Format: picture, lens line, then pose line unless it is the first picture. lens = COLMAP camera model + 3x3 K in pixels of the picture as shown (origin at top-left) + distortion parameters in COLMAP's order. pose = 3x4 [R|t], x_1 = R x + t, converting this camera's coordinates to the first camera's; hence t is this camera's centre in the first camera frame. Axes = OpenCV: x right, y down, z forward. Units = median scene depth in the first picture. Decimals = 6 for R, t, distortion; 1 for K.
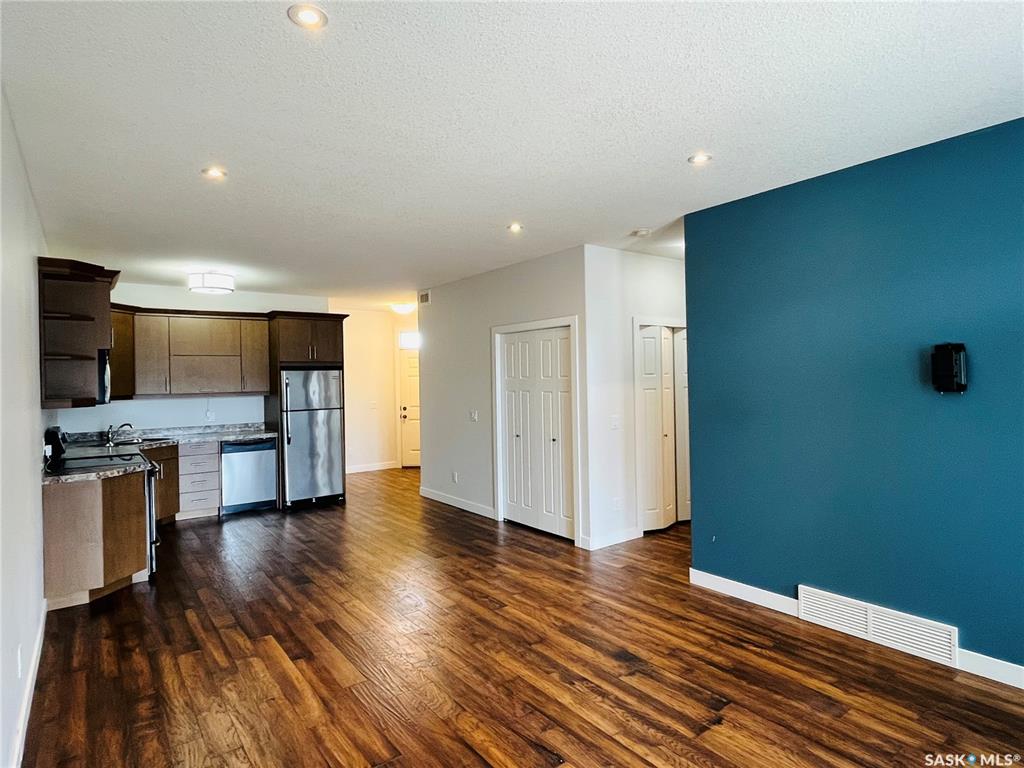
lens RADIAL K [[553.4, 0, 516.0], [0, 553.4, 383.0], [0, 0, 1]] dist [0.003012, 0.000148]
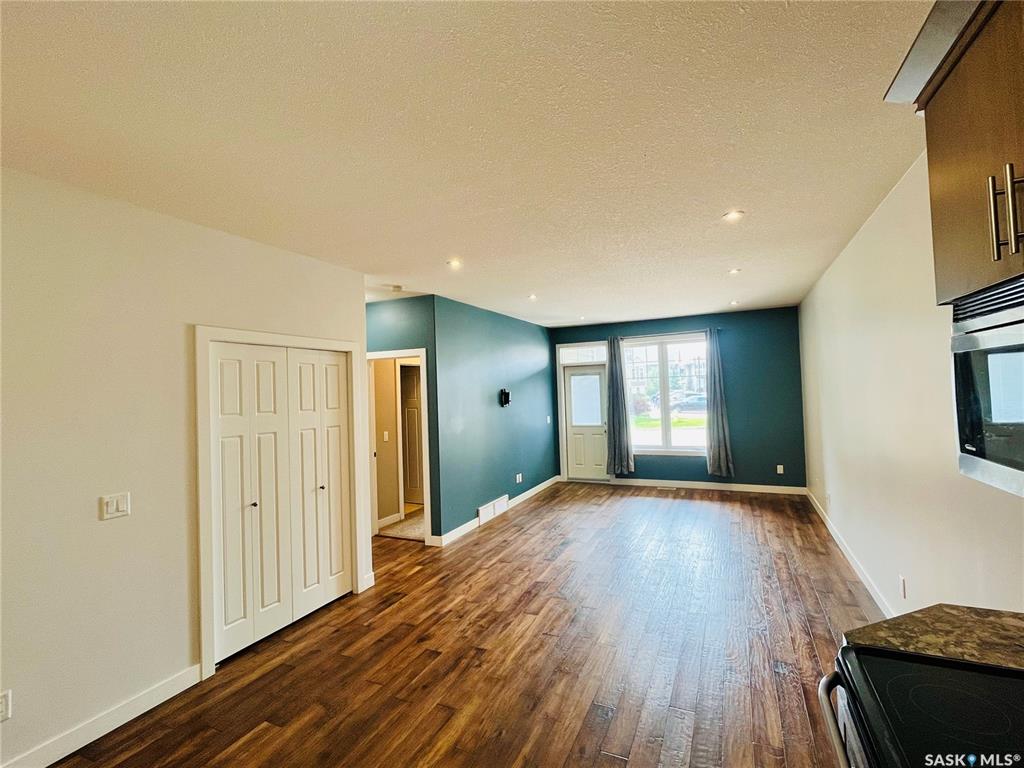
lens RADIAL K [[469.4, 0, 515.3], [0, 469.4, 373.3], [0, 0, 1]] dist [-0.005143, -0.000420]
pose [[-0.458212, 0.065142, 0.886453, -0.881006], [0.046989, 0.997692, -0.049027, -0.020760], [-0.887600, 0.019189, -0.460215, 1.374963]]
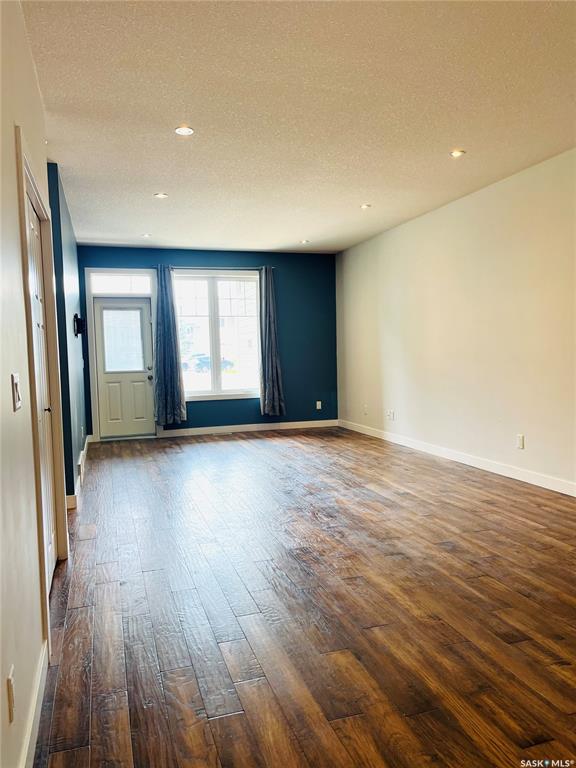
lens RADIAL K [[577.7, 0, 291.8], [0, 577.7, 389.6], [0, 0, 1]] dist [0.012769, -0.000332]
pose [[-0.940723, 0.018390, 0.338676, -0.473483], [0.042996, 0.996939, 0.065295, 0.072358], [-0.336438, 0.075986, -0.938635, 1.893246]]
